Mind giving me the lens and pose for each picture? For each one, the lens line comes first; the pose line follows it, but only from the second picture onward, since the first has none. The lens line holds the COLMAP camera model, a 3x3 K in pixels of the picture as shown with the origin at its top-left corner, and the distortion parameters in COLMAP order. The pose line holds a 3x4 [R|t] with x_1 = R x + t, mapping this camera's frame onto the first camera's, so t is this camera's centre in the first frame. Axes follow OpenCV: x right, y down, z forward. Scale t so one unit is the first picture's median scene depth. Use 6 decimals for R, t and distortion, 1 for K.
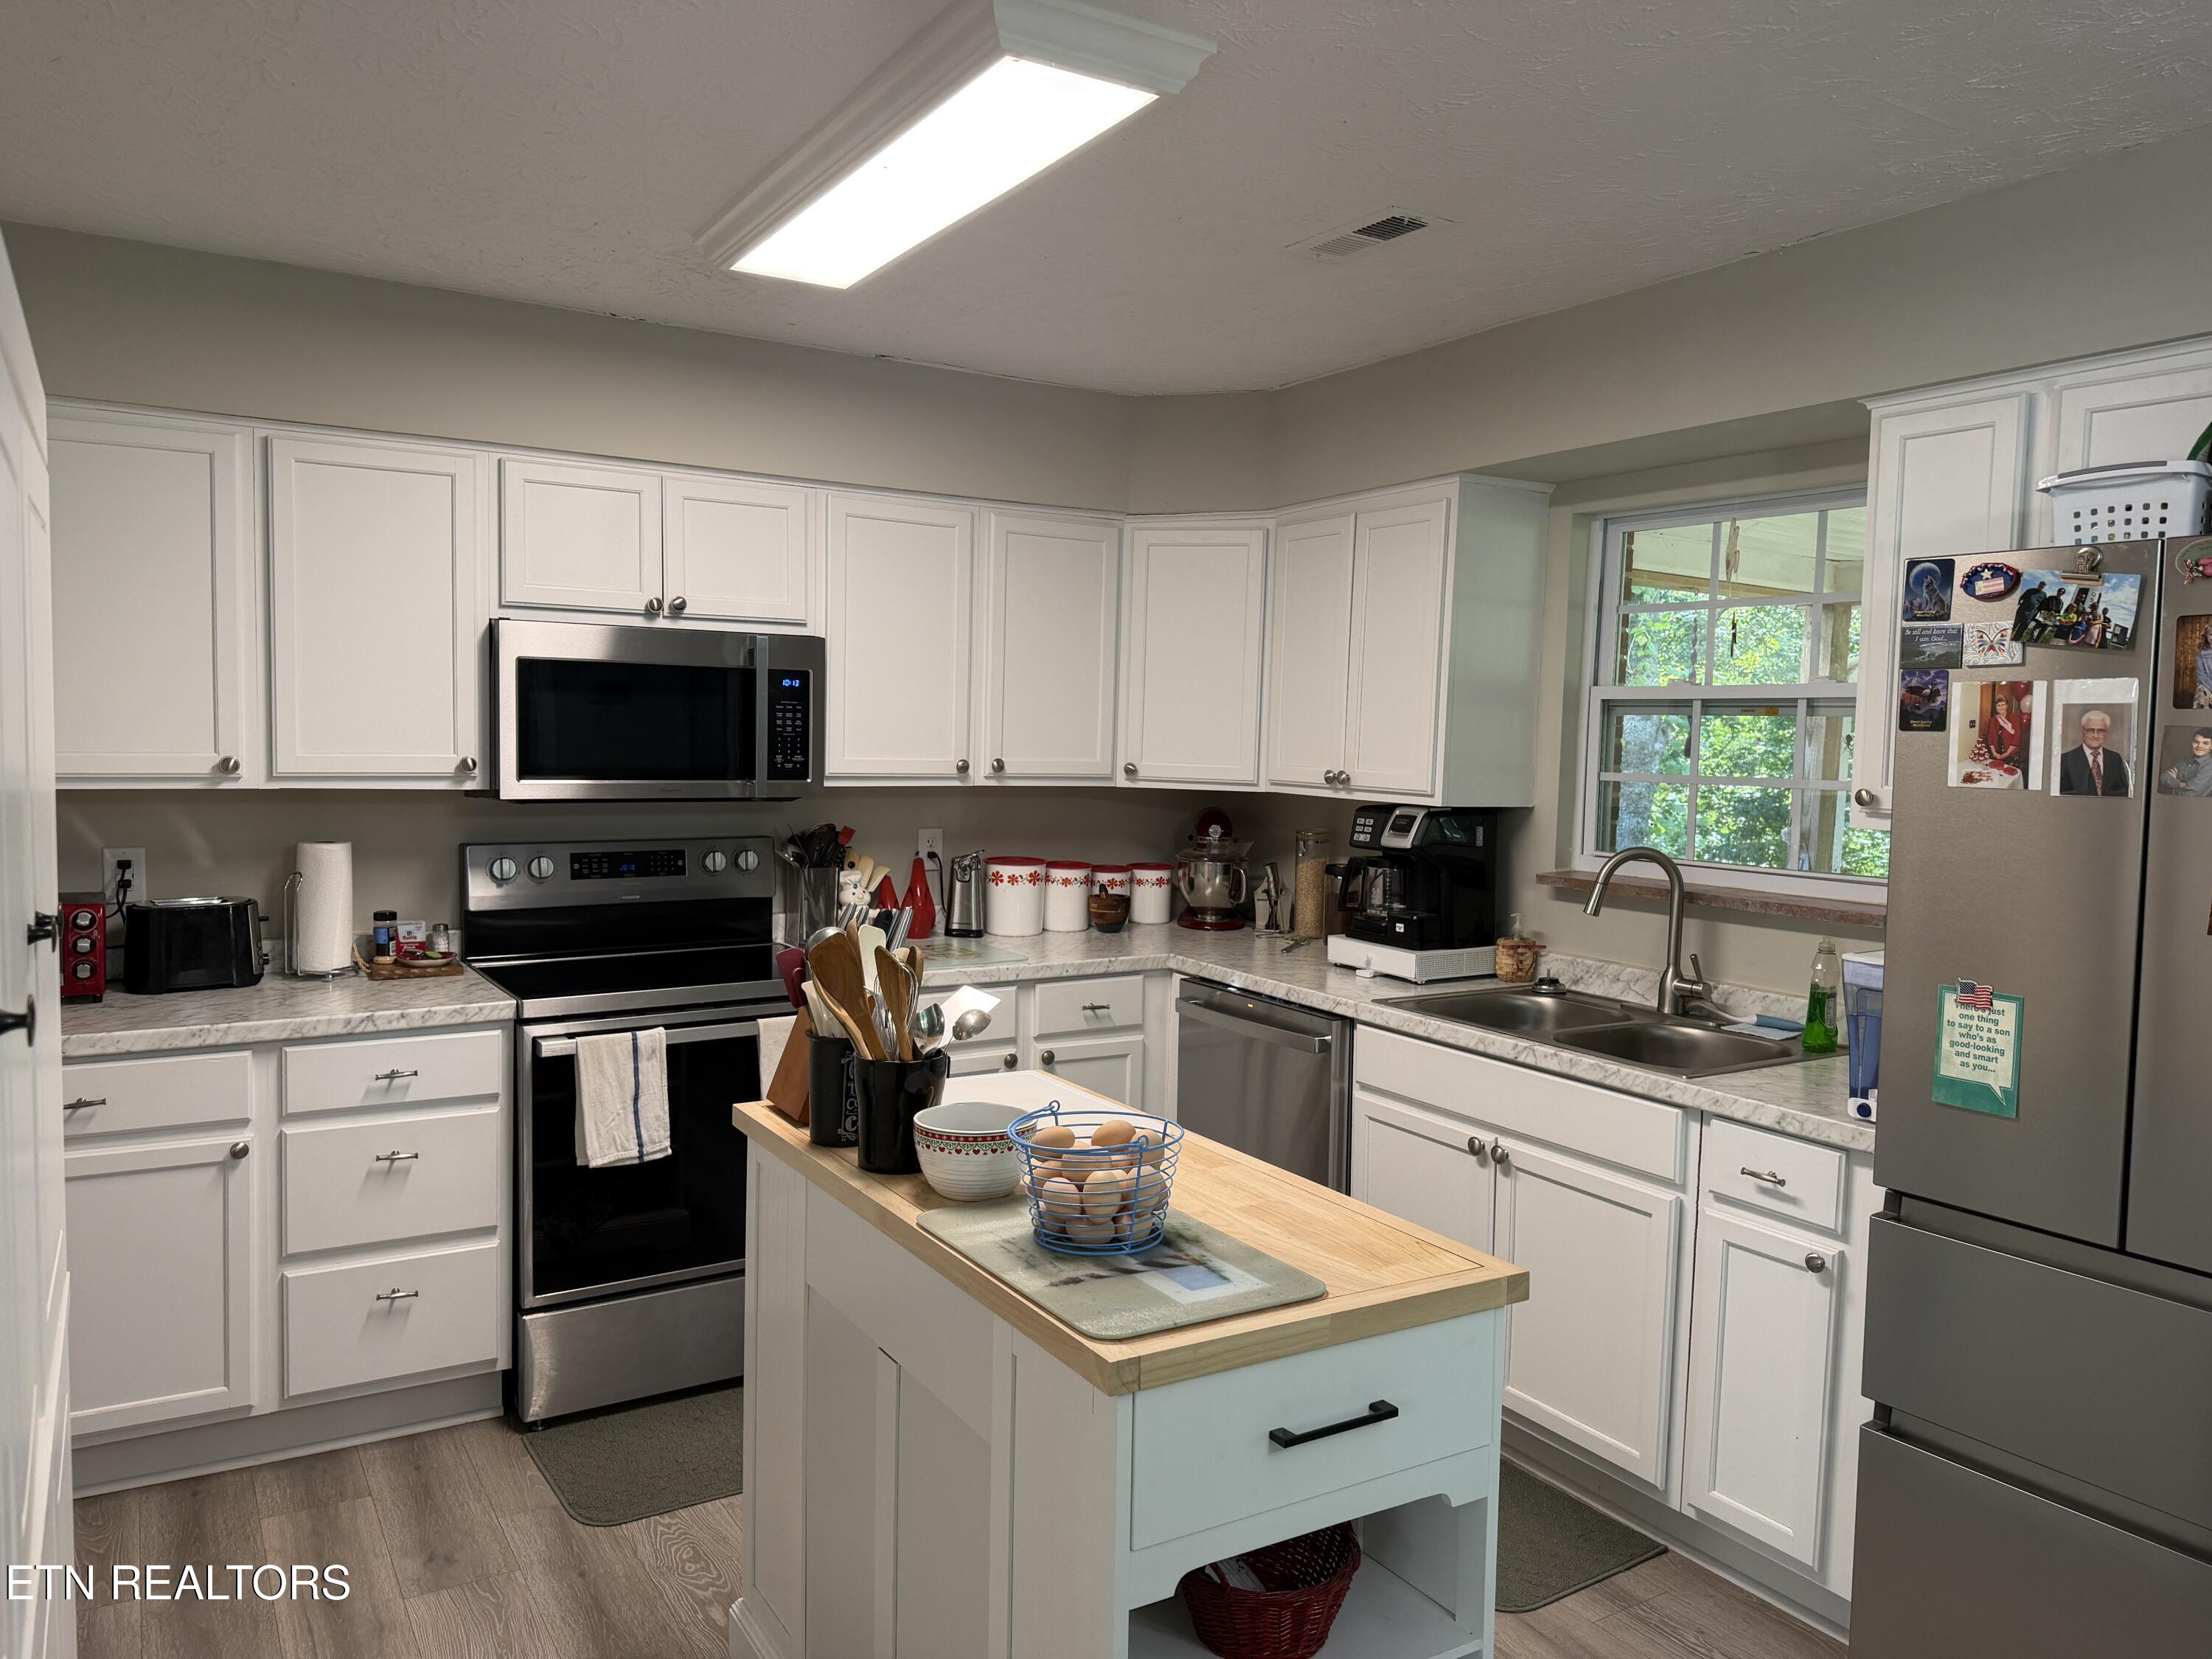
lens RADIAL K [[1532.4, 0, 1095.8], [0, 1532.4, 832.9], [0, 0, 1]] dist [0.129082, -0.191451]
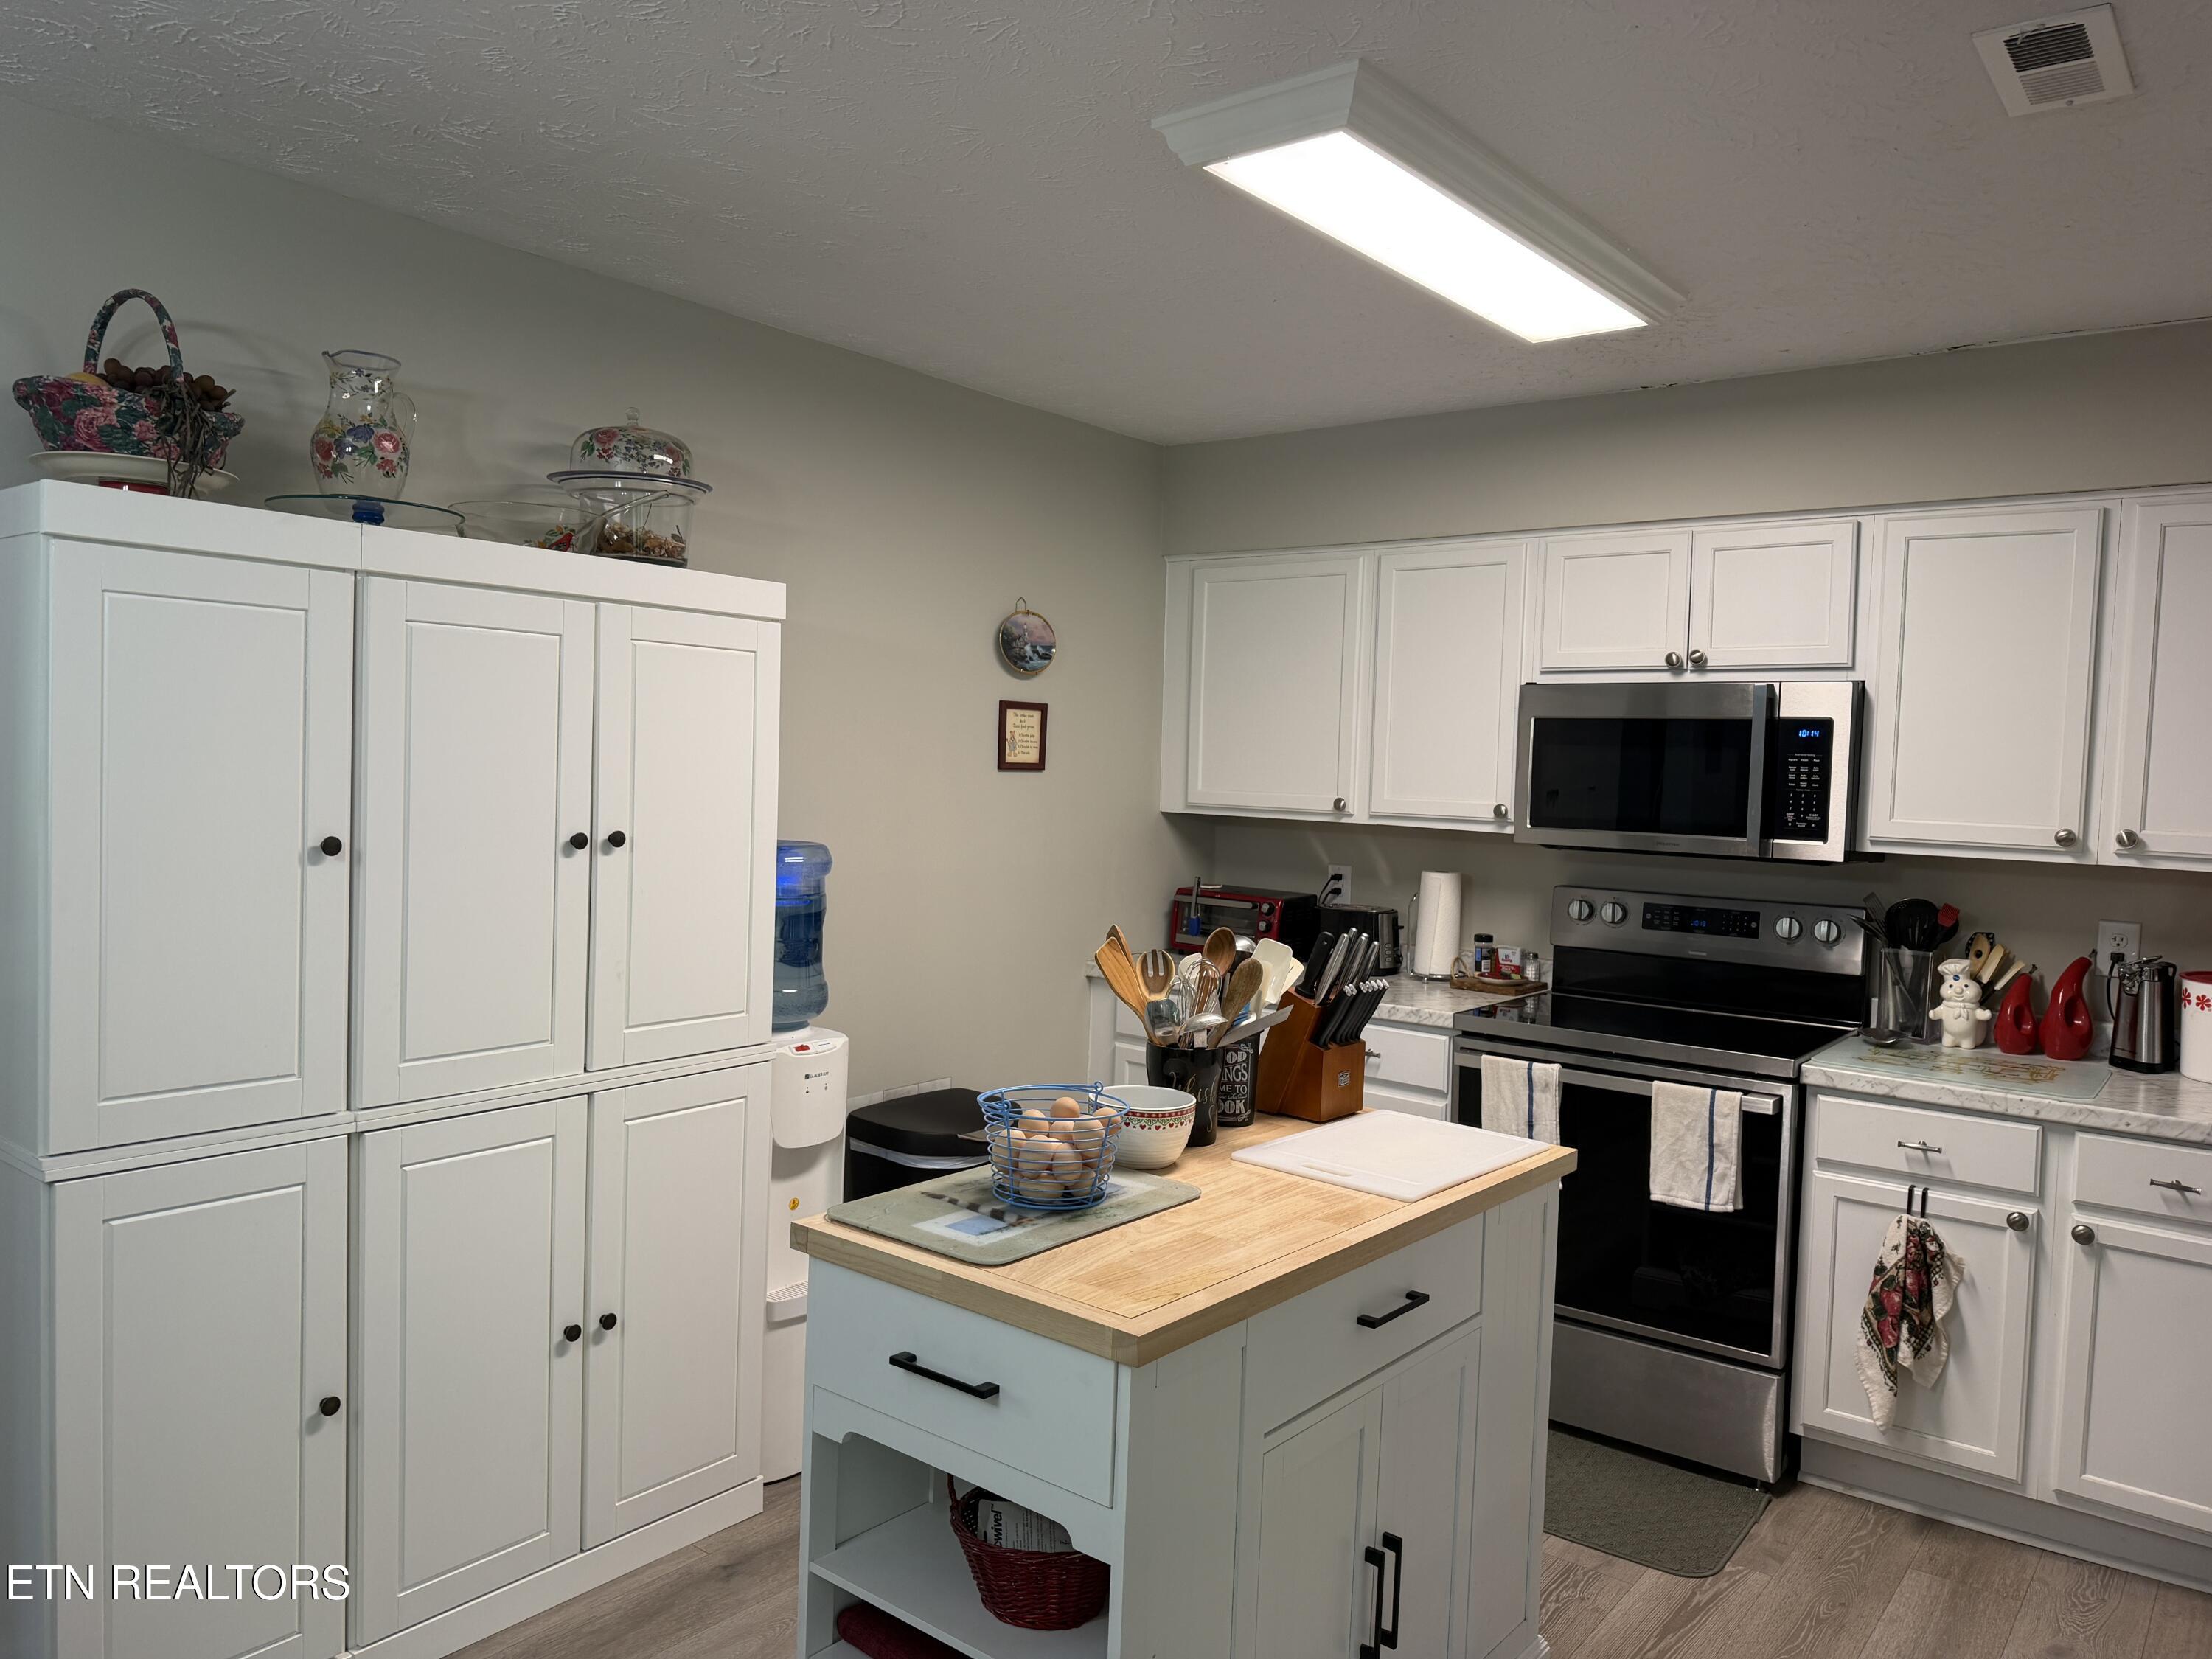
lens RADIAL K [[1551.4, 0, 1114.7], [0, 1551.4, 832.4], [0, 0, 1]] dist [0.128072, -0.221609]
pose [[0.341128, 0.036352, -0.939314, 0.549379], [-0.089856, 0.995937, 0.005910, -0.008682], [0.935712, 0.082387, 0.343009, 0.314755]]
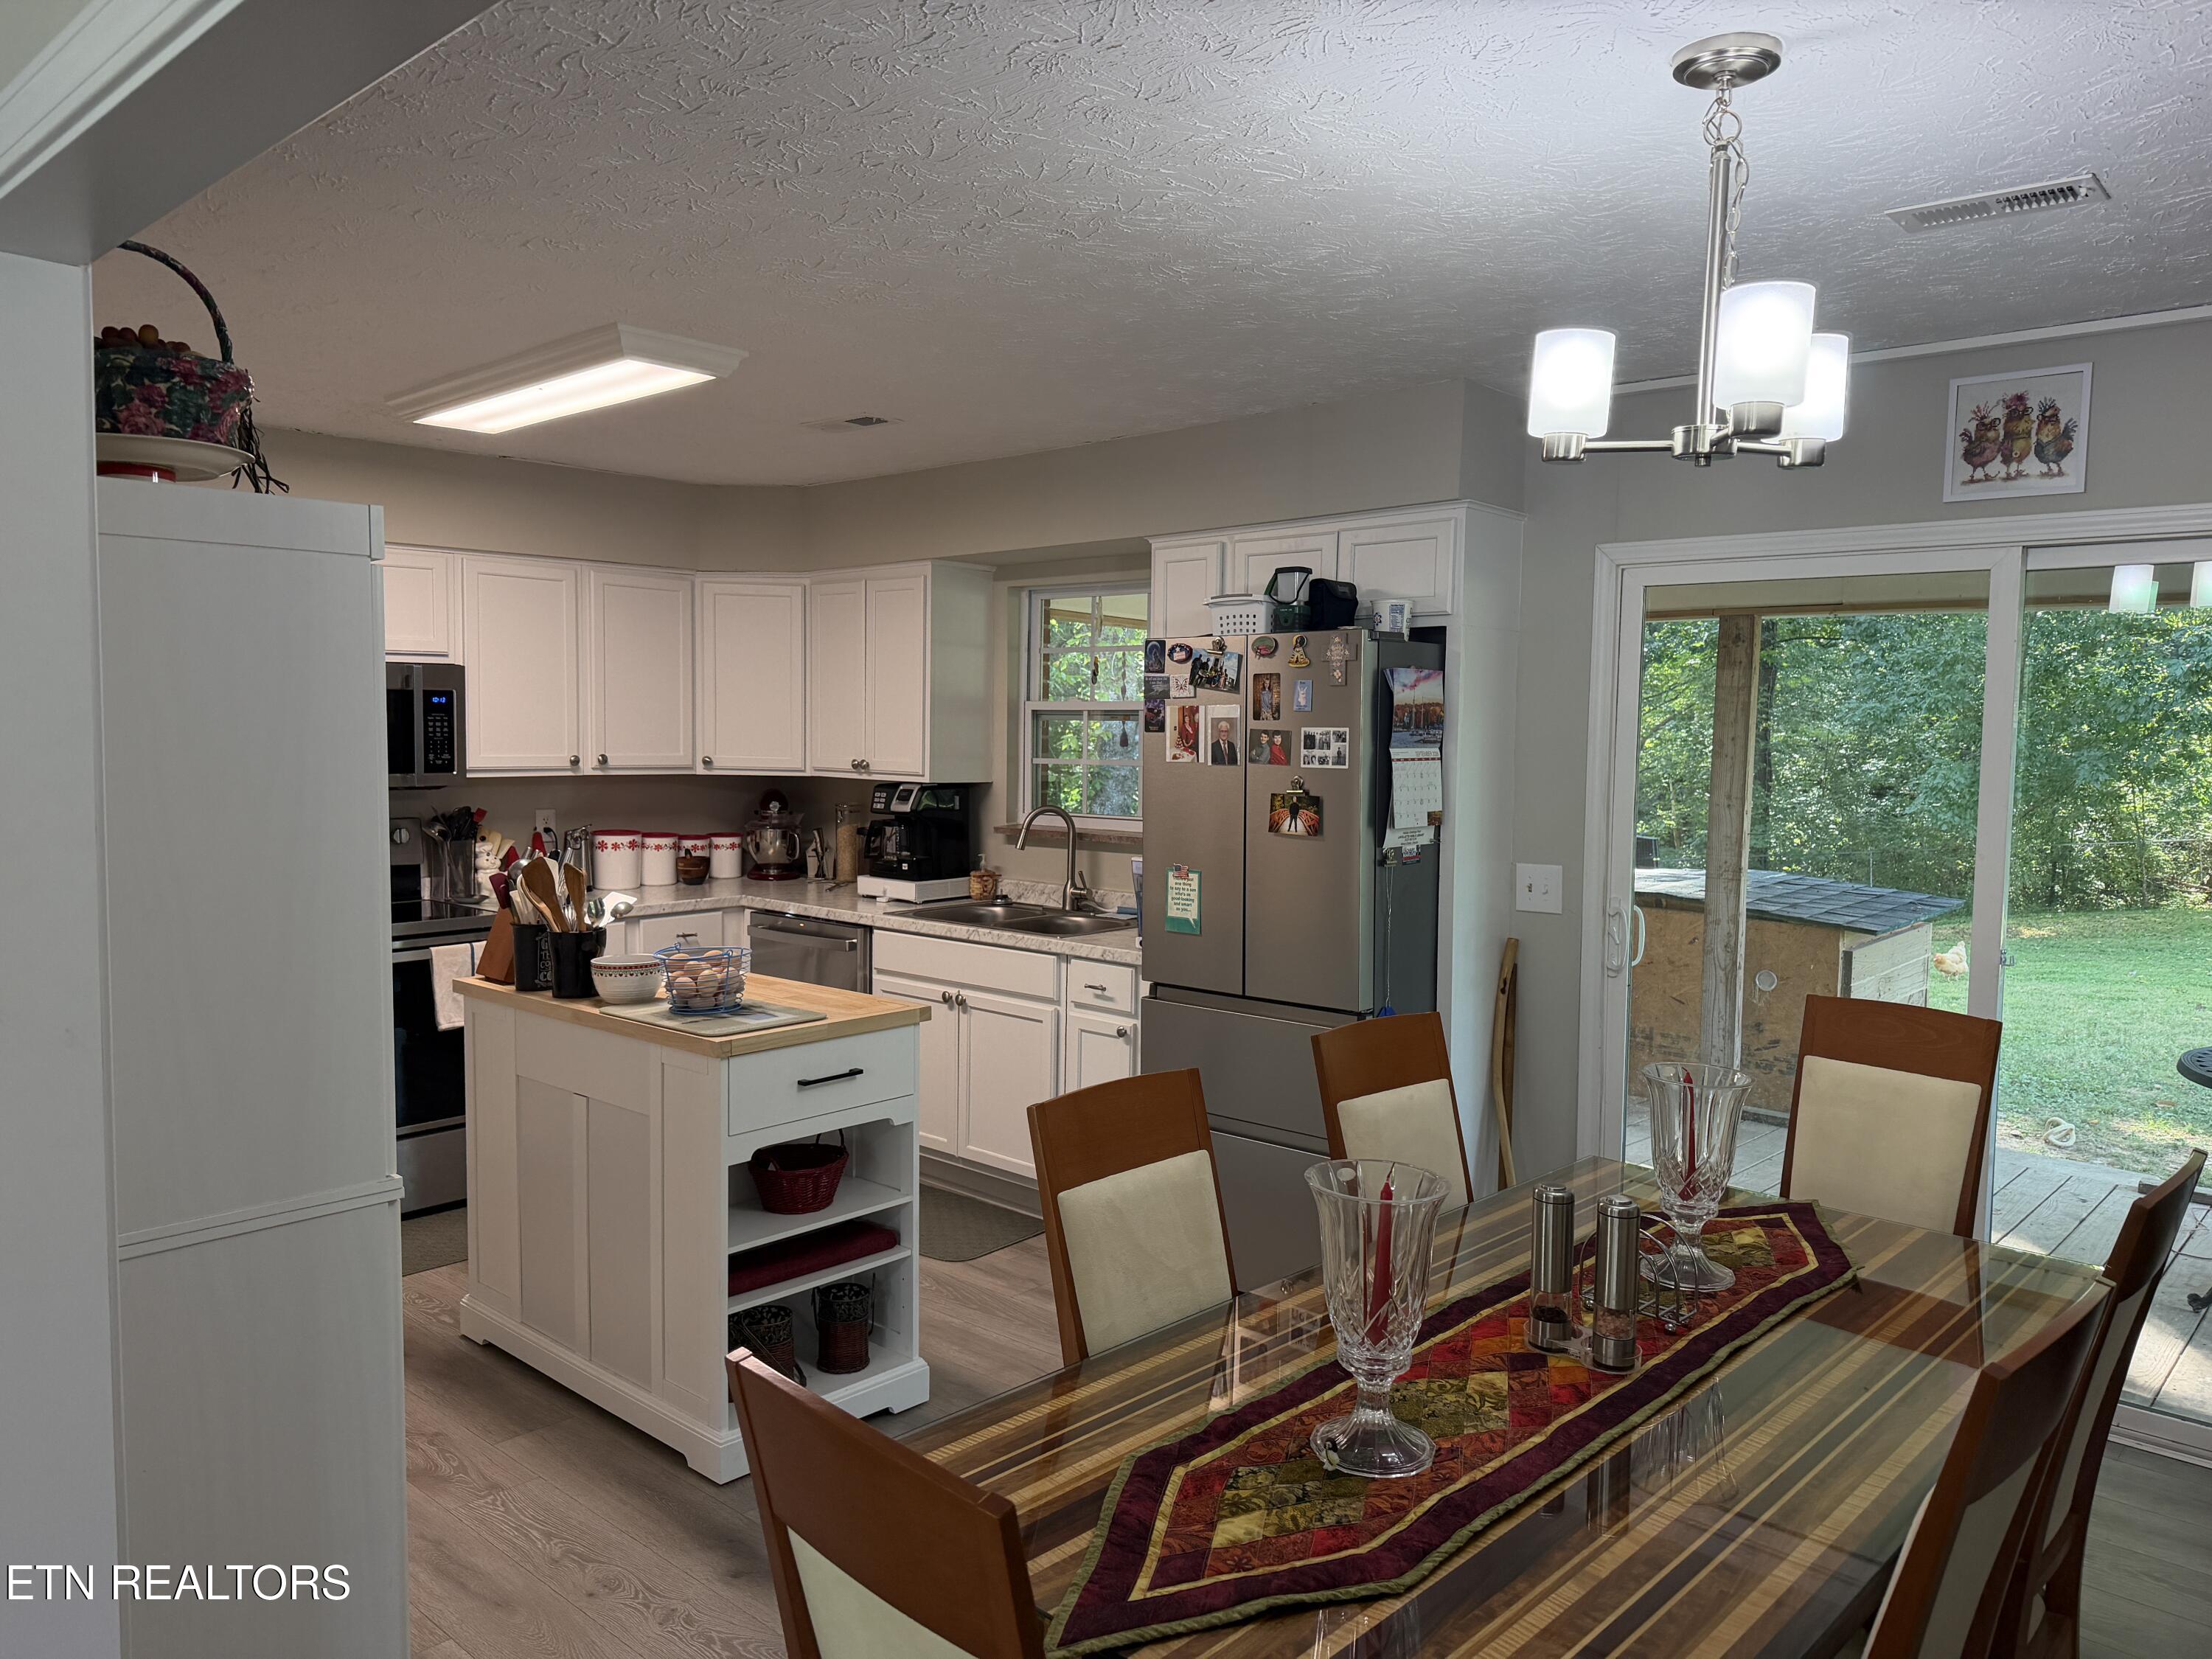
lens RADIAL K [[1551.4, 0, 1114.7], [0, 1551.4, 832.4], [0, 0, 1]] dist [0.128072, -0.221609]
pose [[0.959522, -0.030692, 0.279958, -0.023568], [0.029597, 0.999529, 0.008138, 0.023769], [-0.280075, 0.000478, 0.959978, -0.480507]]
